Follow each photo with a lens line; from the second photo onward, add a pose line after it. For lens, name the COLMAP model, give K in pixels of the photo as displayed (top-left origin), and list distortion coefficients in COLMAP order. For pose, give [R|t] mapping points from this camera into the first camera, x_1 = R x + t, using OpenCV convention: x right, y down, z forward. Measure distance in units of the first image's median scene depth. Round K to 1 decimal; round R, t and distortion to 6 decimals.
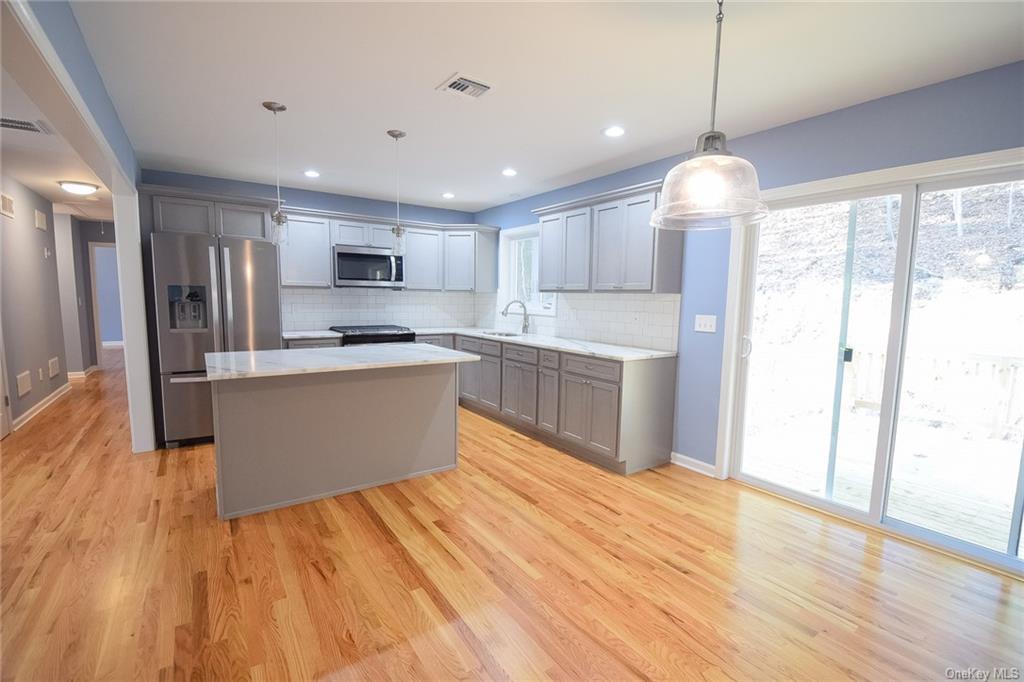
lens RADIAL K [[459.1, 0, 511.6], [0, 459.1, 347.5], [0, 0, 1]] dist [0.005621, -0.001602]
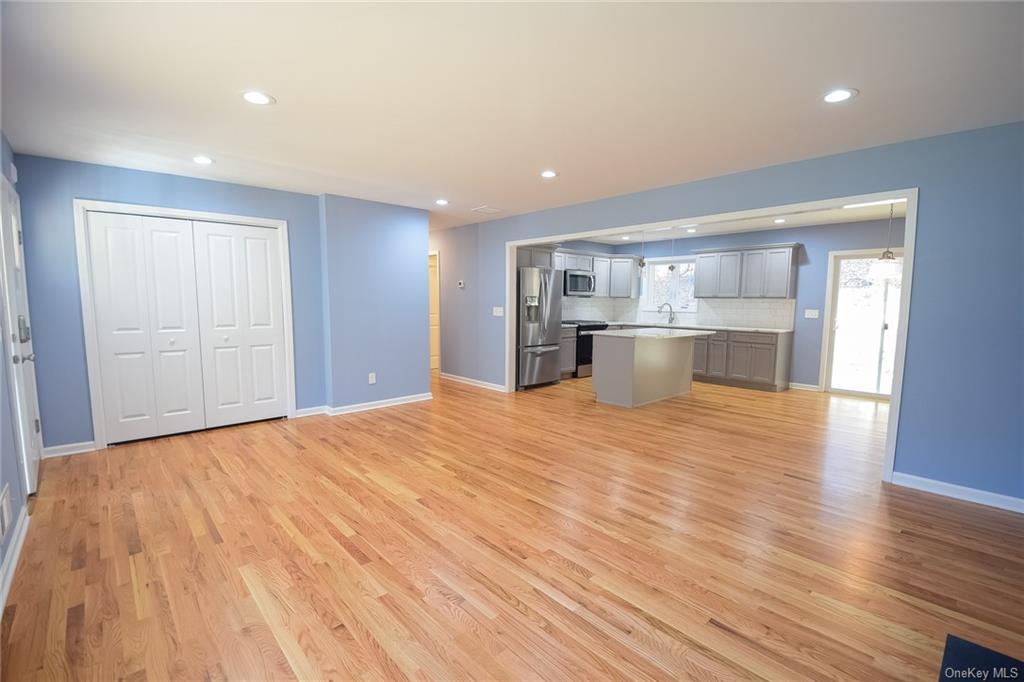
lens RADIAL K [[459.1, 0, 518.9], [0, 459.1, 347.2], [0, 0, 1]] dist [0.005621, -0.001602]
pose [[0.989844, -0.022132, 0.140426, -0.982759], [0.023019, 0.999724, -0.004692, 0.063038], [-0.140284, 0.007877, 0.990080, -0.695710]]
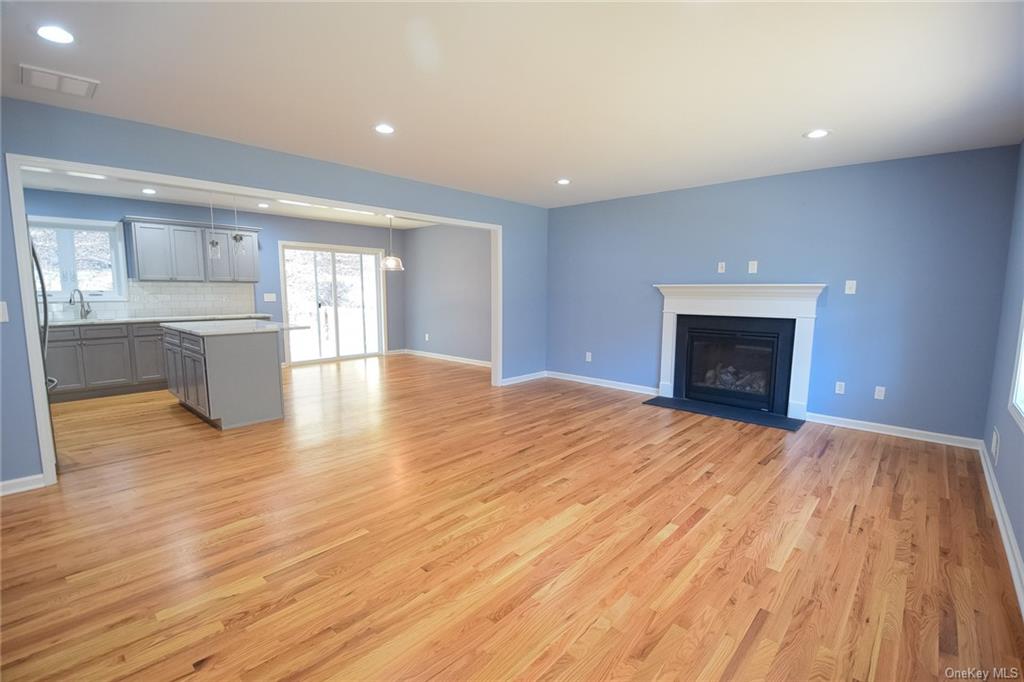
lens RADIAL K [[459.1, 0, 520.3], [0, 459.1, 342.1], [0, 0, 1]] dist [0.005621, -0.001602]
pose [[-0.234097, -0.130079, 0.963472, -1.693132], [0.101177, 0.982368, 0.157213, -0.059508], [-0.966934, 0.134284, -0.216809, 0.332519]]
